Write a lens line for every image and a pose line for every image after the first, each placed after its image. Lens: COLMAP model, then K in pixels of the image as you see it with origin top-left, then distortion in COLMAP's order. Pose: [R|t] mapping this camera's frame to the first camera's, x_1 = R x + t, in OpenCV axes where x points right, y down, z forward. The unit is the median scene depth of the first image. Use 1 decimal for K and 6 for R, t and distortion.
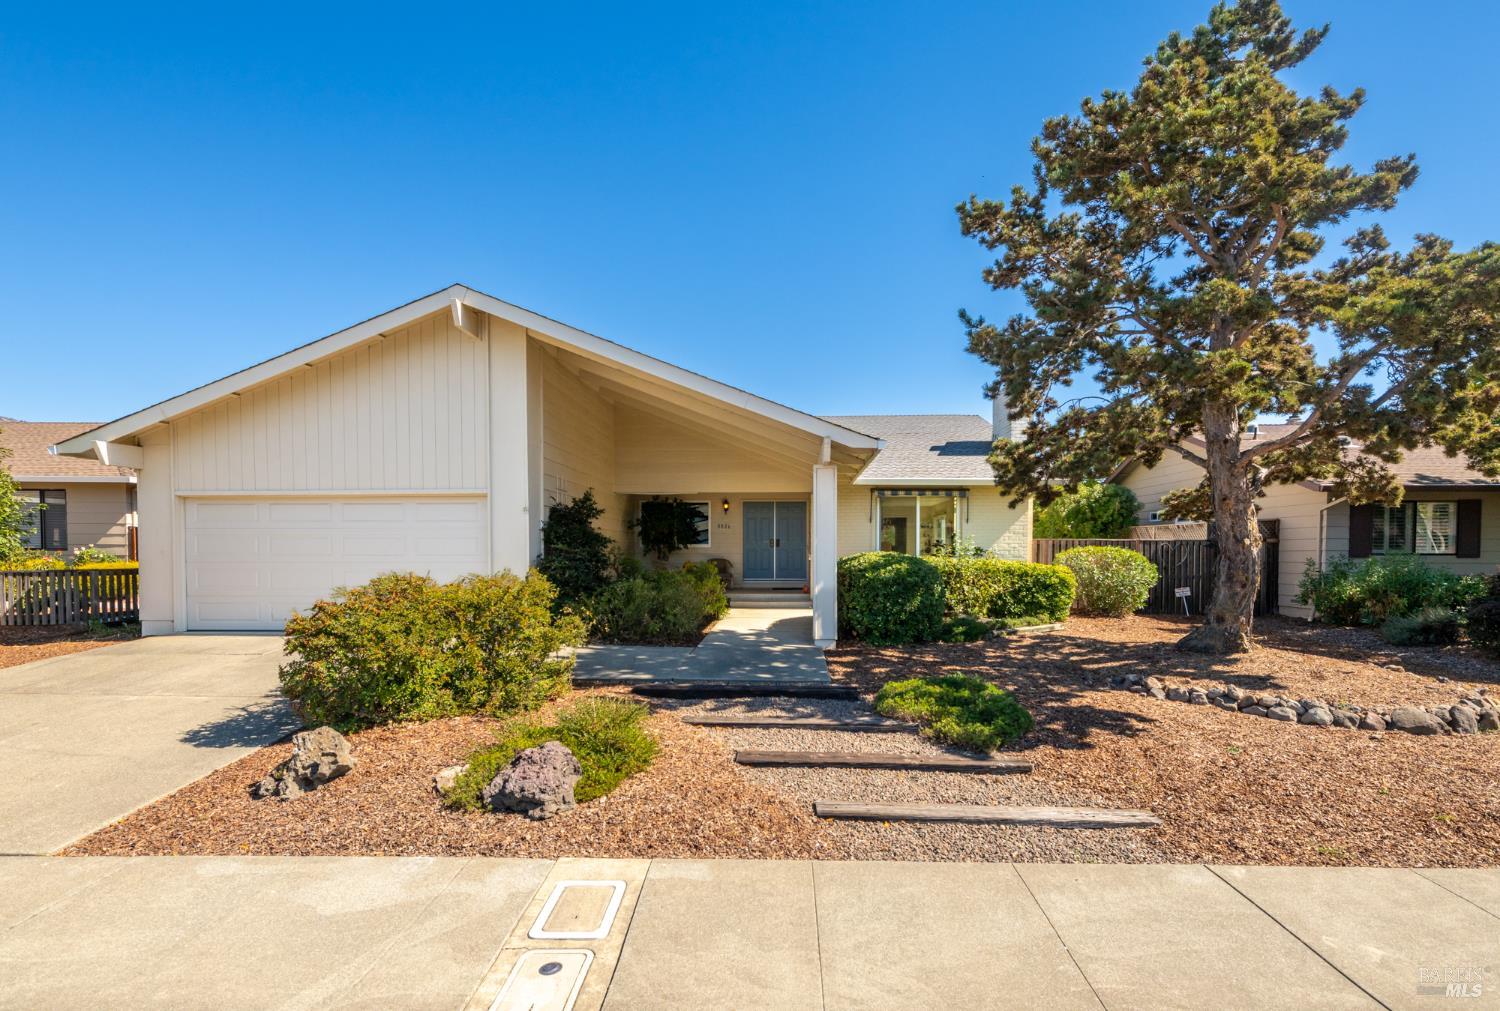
lens RADIAL K [[695.1, 0, 817.4], [0, 695.1, 546.8], [0, 0, 1]] dist [0.000330, -0.000012]
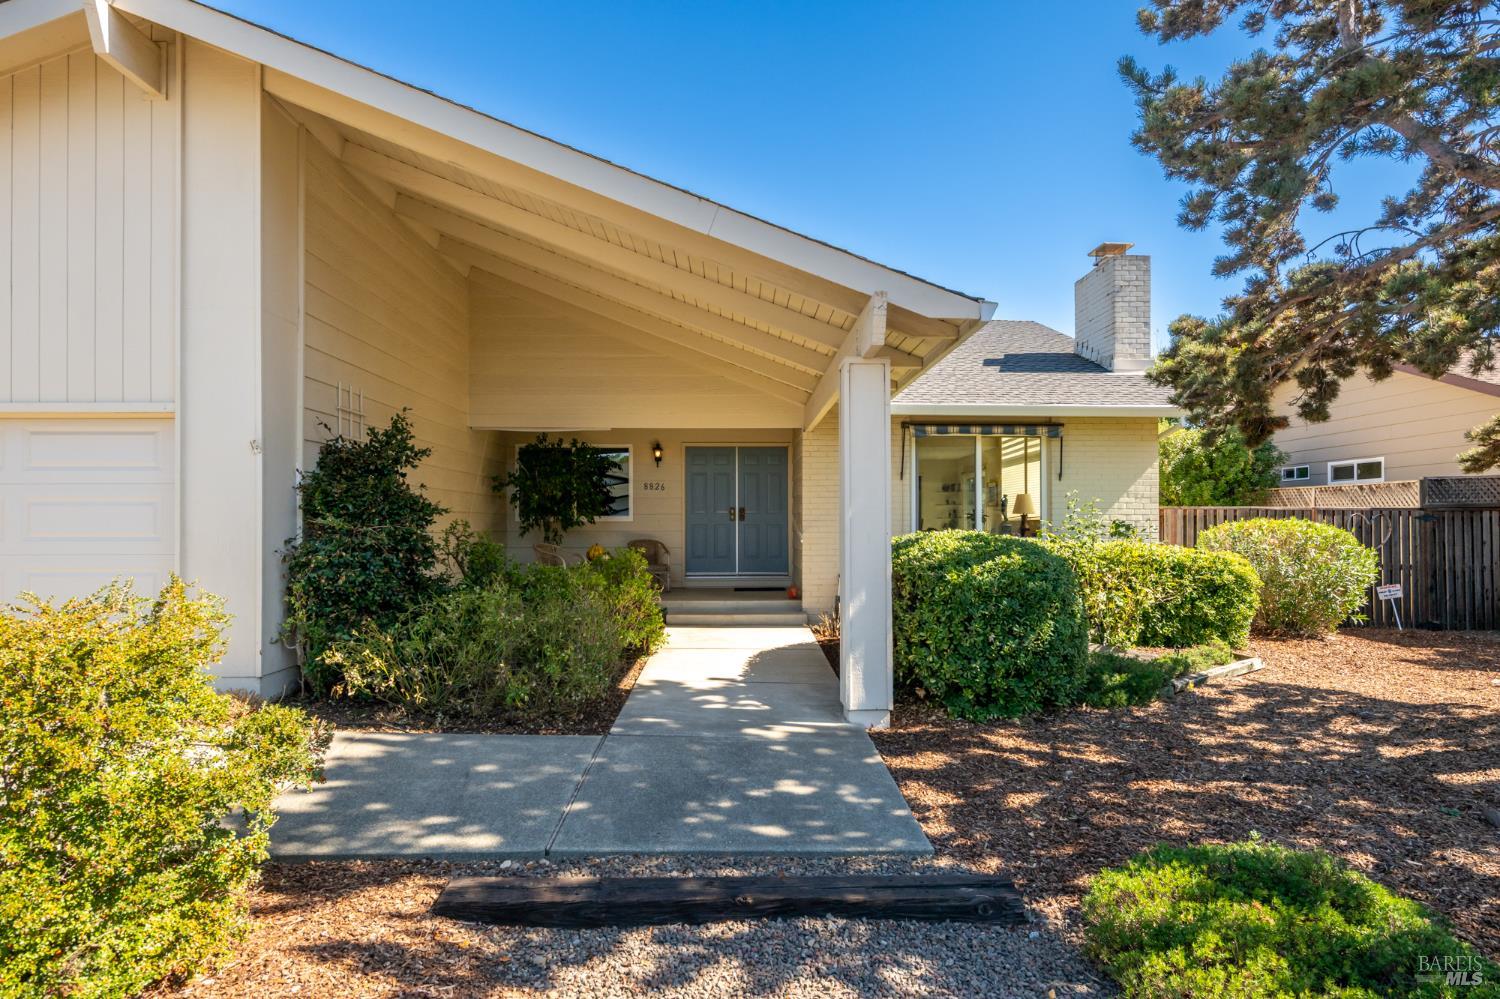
lens RADIAL K [[878.3, 0, 759.3], [0, 878.3, 502.6], [0, 0, 1]] dist [0.000042, 0.000013]
pose [[0.999990, -0.001470, -0.004228, -0.059279], [0.001392, 0.999830, -0.018379, -0.001962], [0.004255, 0.018373, 0.999822, 0.348449]]
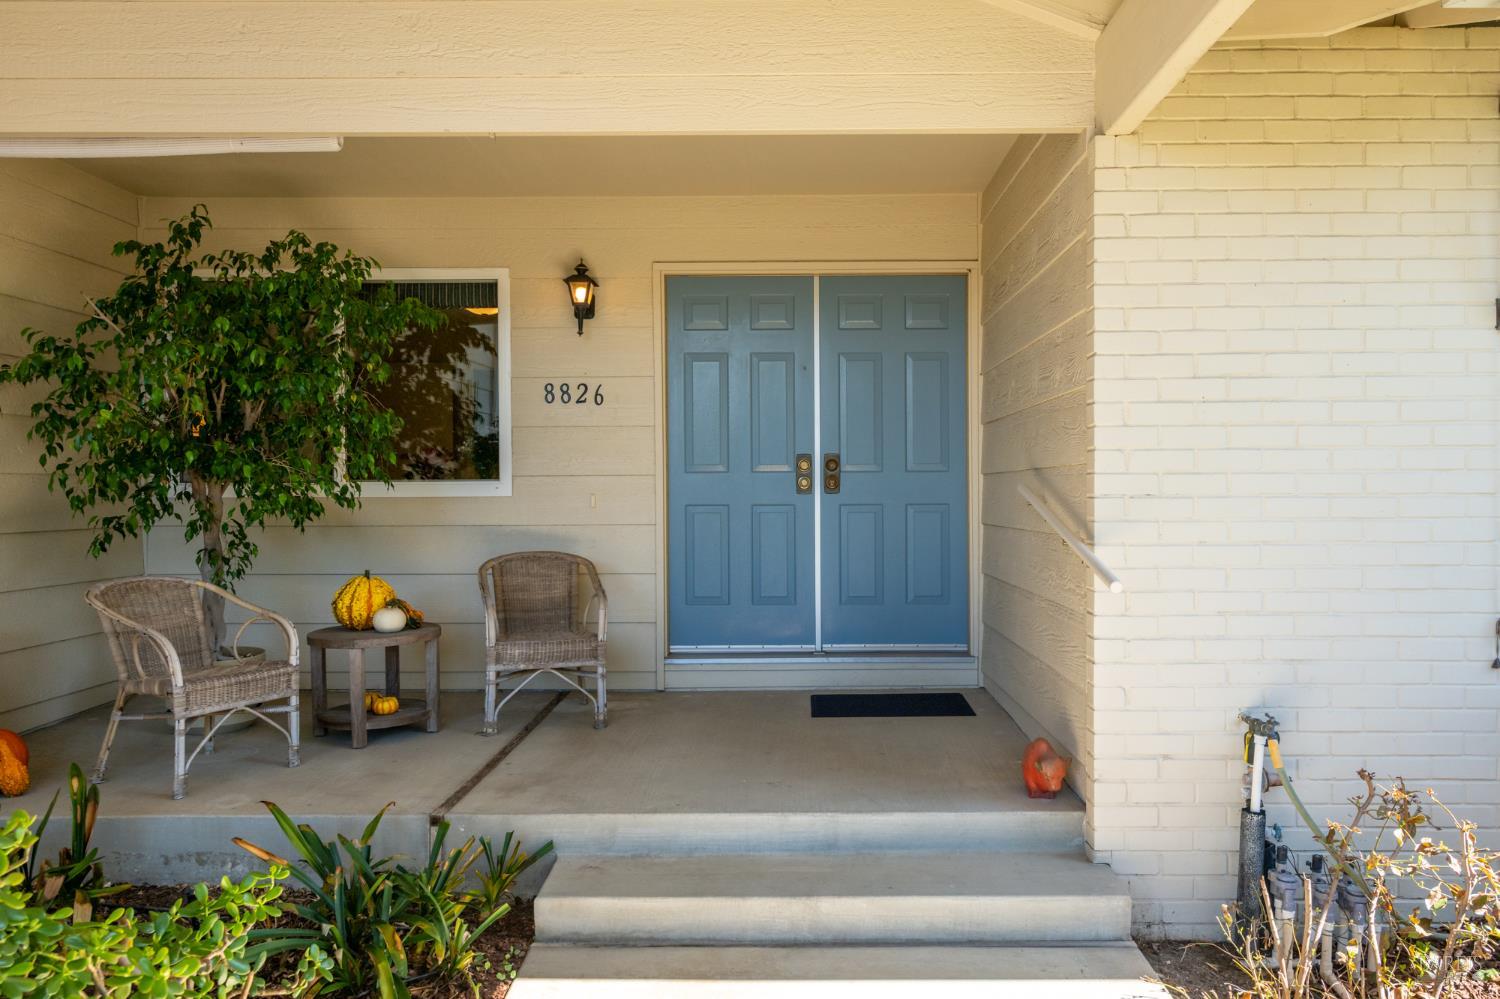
lens RADIAL K [[1011.5, 0, 750.0], [0, 1011.5, 499.5], [0, 0, 1]] dist [0.005345, 0.002115]
pose [[0.997127, -0.004243, -0.075631, -0.090948], [0.005410, 0.999869, 0.015230, -0.003924], [0.075557, -0.015595, 0.997020, 1.083020]]
